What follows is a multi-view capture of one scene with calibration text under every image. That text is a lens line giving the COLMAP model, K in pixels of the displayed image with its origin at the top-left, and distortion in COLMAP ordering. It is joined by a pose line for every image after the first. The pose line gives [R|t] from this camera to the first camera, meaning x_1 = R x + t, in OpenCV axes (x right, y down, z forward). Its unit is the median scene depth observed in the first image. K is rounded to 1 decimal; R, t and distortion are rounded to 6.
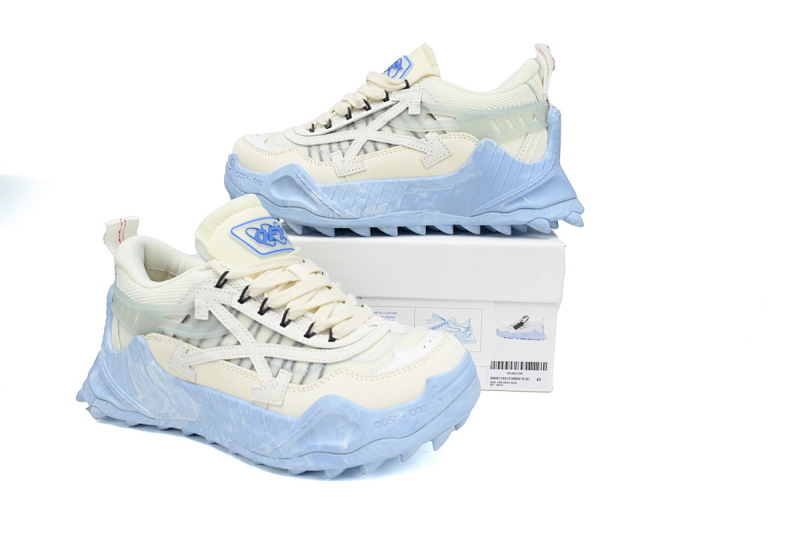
lens RADIAL K [[620.1, 0, 400.9], [0, 620.1, 267.1], [0, 0, 1]] dist [0.002930, 0.003068]
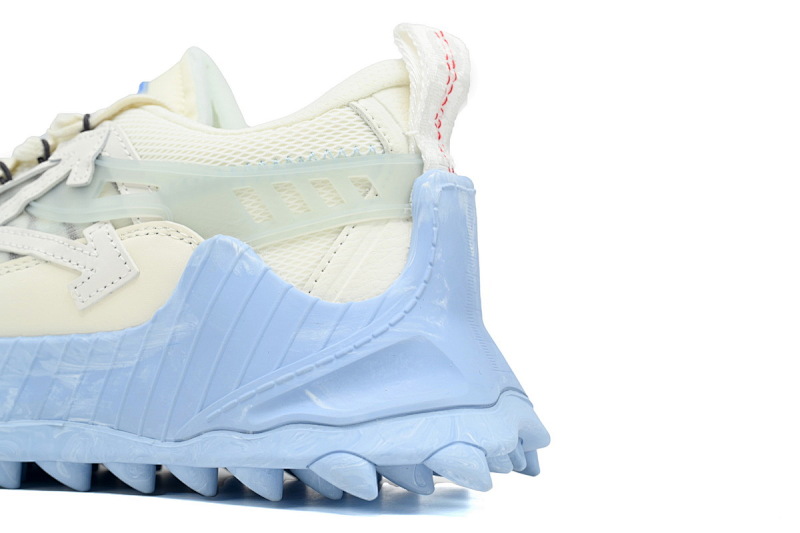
lens RADIAL K [[1073.1, 0, 404.1], [0, 1073.1, 265.2], [0, 0, 1]] dist [-0.001092, 0.000000]
pose [[0.961785, -0.002929, -0.273791, 0.420384], [-0.088034, 0.943542, -0.319341, 0.010848], [0.259269, 0.331240, 0.907227, 0.428767]]
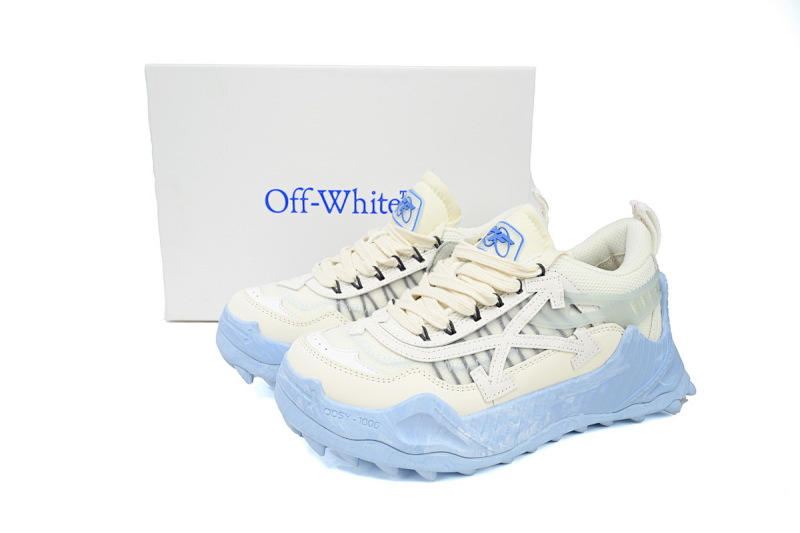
lens RADIAL K [[620.1, 0, 403.4], [0, 620.1, 270.3], [0, 0, 1]] dist [0.002930, 0.003068]
pose [[0.890133, -0.121853, 0.439107, -0.508243], [0.109303, 0.992548, 0.053863, -0.360021], [-0.442398, 0.000051, 0.896819, 0.357030]]
